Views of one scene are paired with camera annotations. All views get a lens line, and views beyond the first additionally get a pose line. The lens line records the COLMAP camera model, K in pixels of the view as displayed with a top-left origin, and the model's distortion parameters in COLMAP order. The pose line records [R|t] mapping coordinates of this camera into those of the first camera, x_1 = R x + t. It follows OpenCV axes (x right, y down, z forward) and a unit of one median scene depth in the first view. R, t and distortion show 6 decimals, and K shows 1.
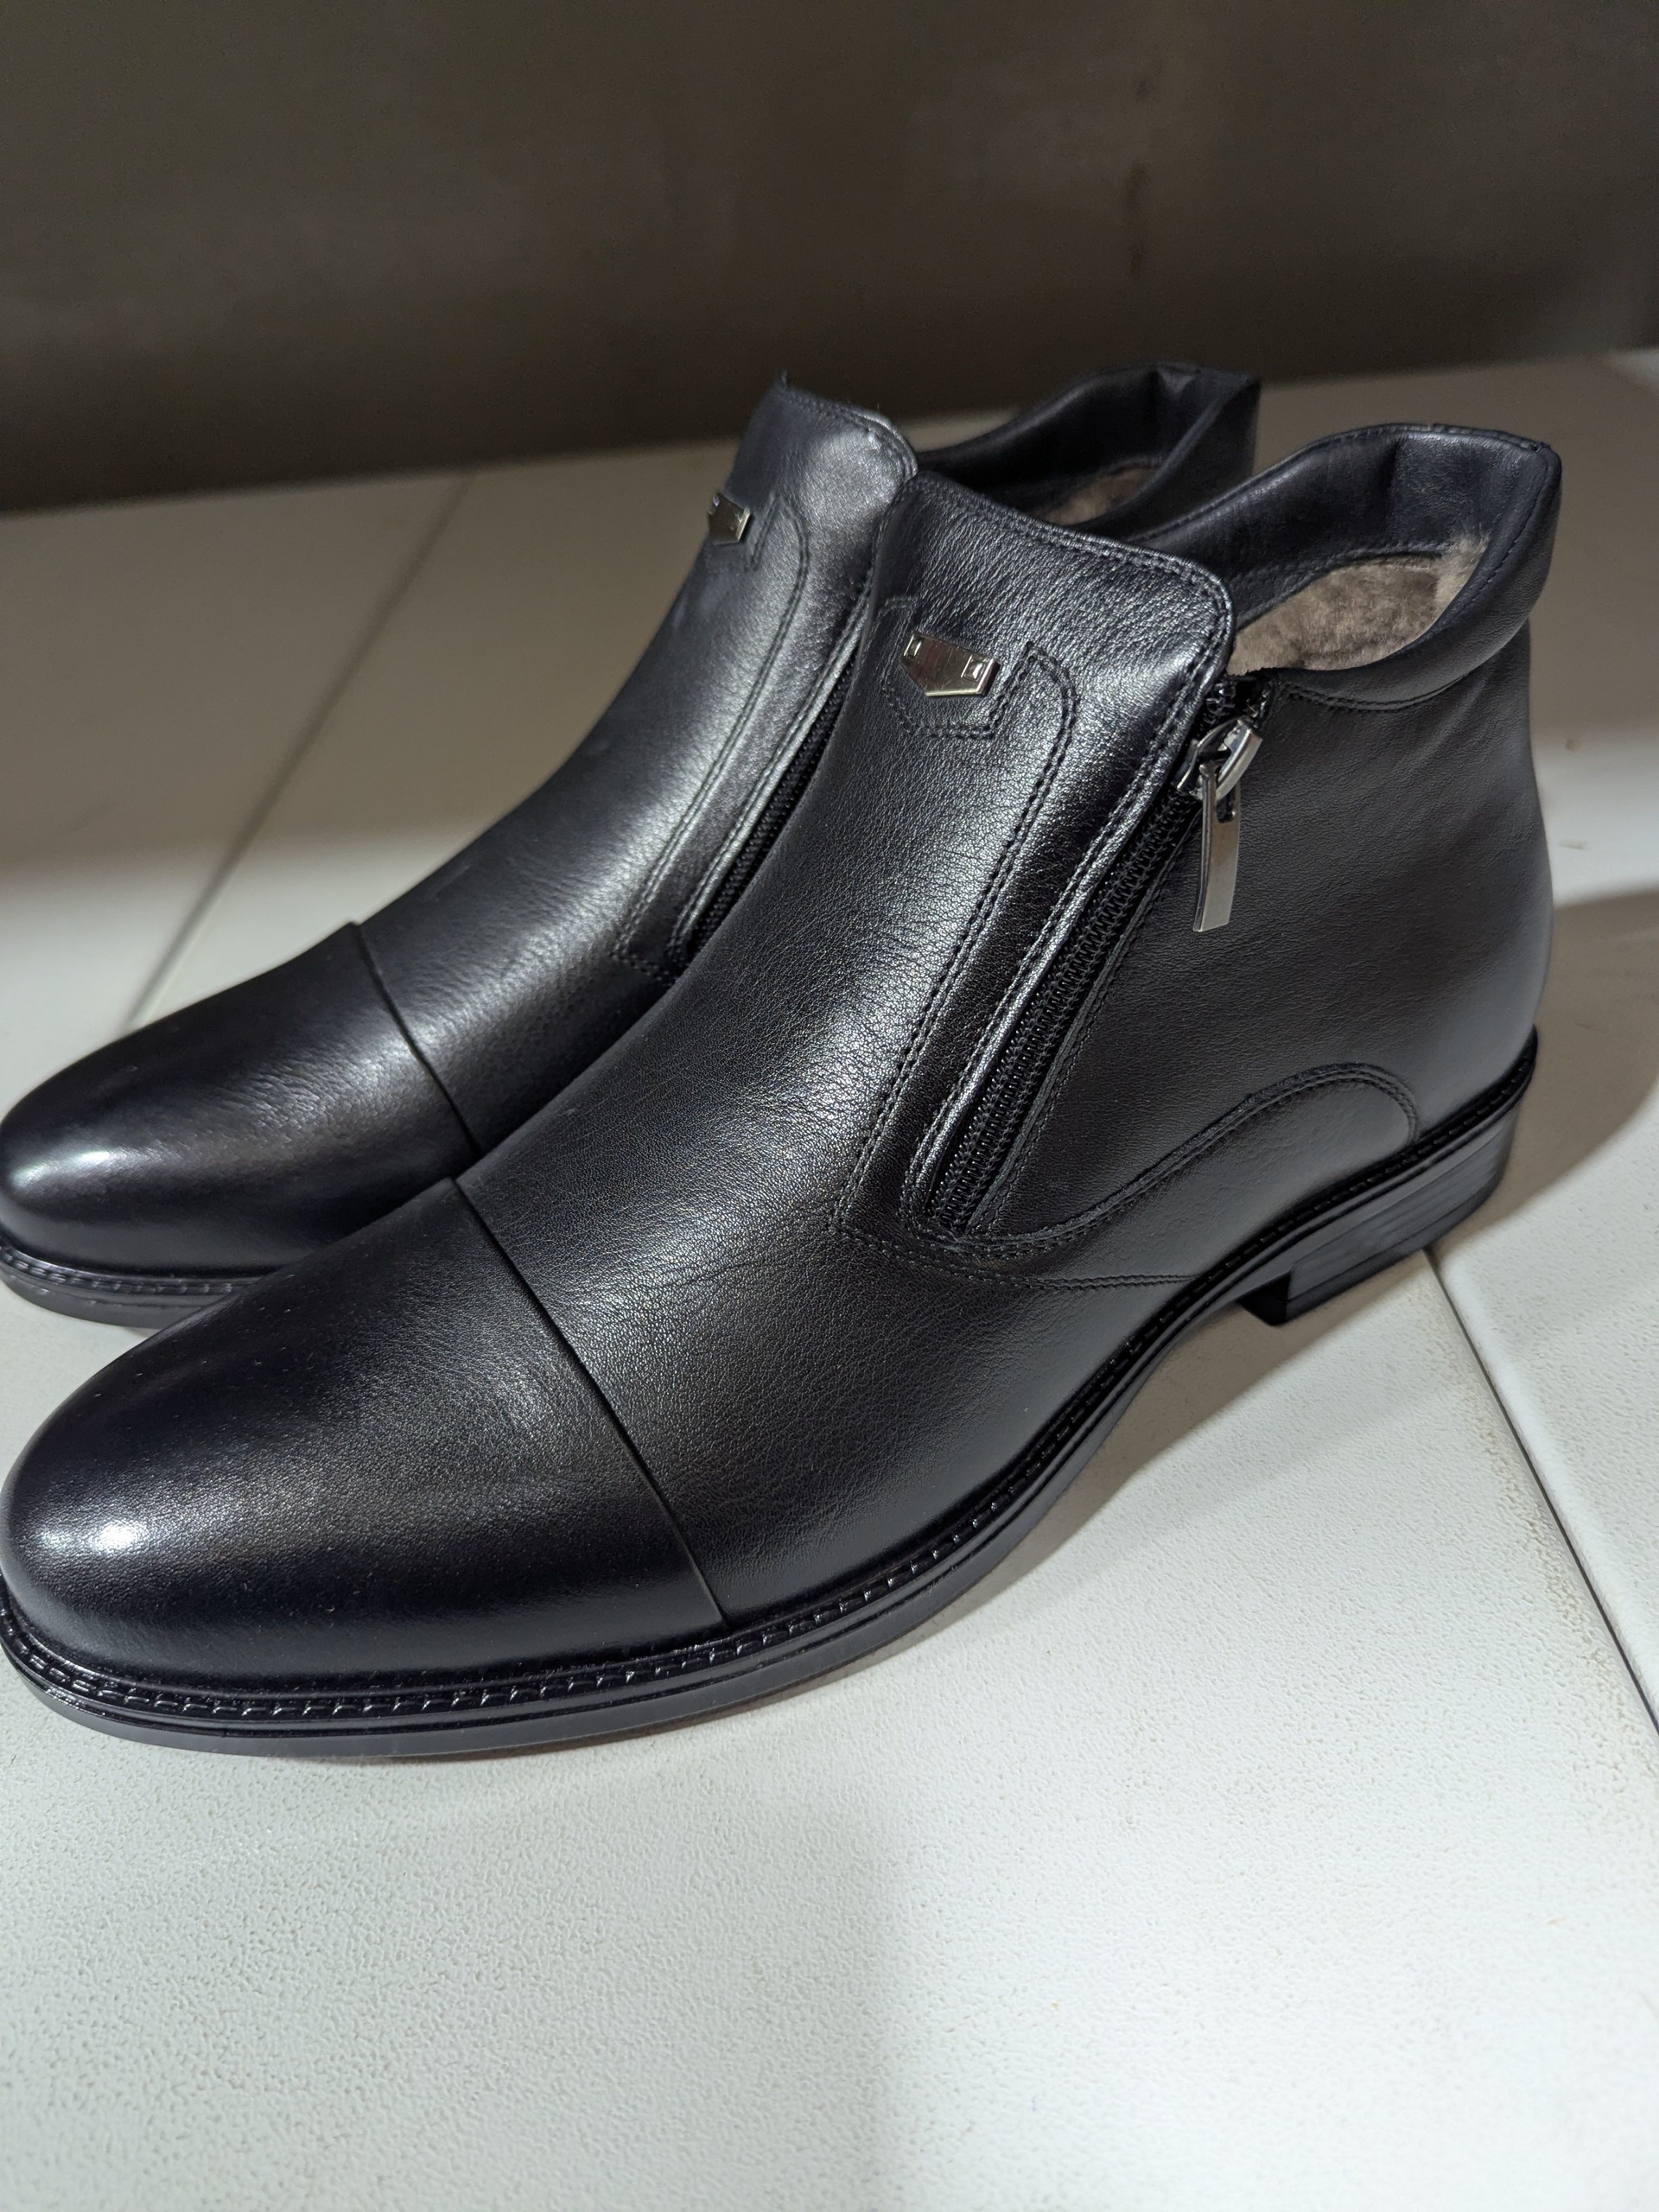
lens RADIAL K [[1546.8, 0, 828.8], [0, 1546.8, 1111.4], [0, 0, 1]] dist [-0.028338, -0.005225]
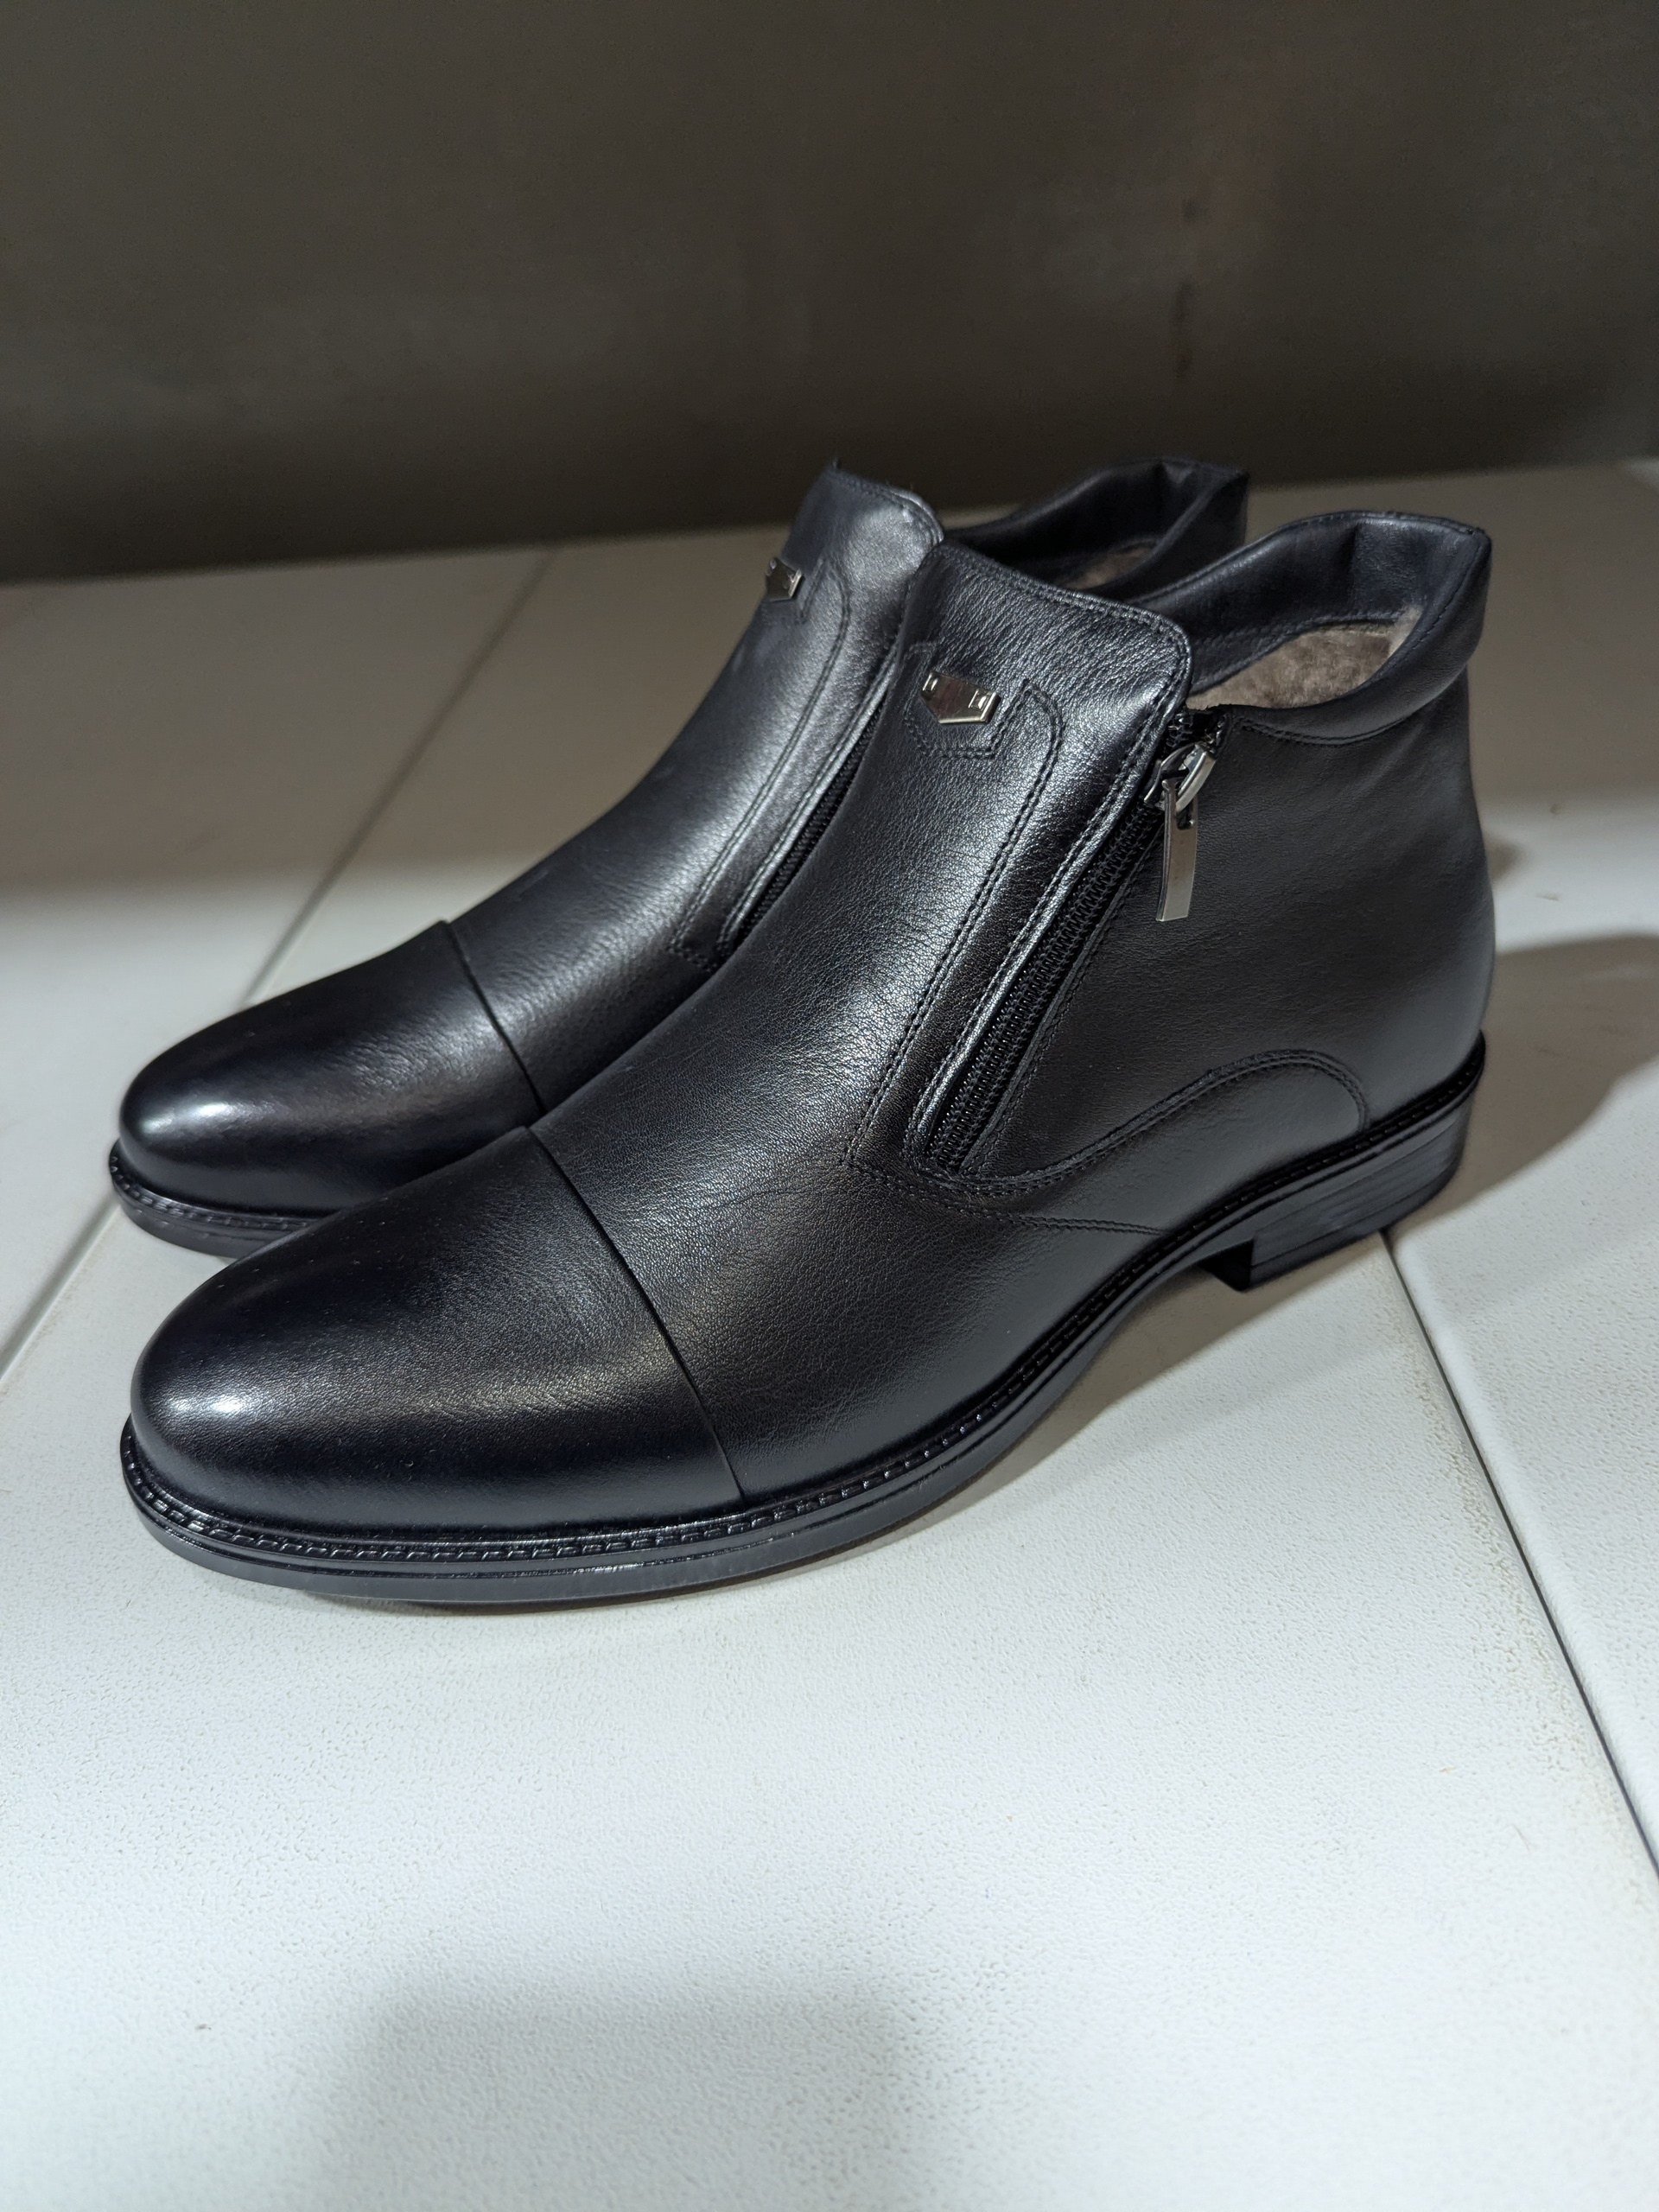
lens RADIAL K [[1546.8, 0, 830.5], [0, 1546.8, 1100.9], [0, 0, 1]] dist [-0.028338, -0.005225]
pose [[0.998952, 0.032590, -0.032146, 0.026053], [-0.034389, 0.997777, -0.057091, 0.091656], [0.030214, 0.058136, 0.997851, -0.174133]]
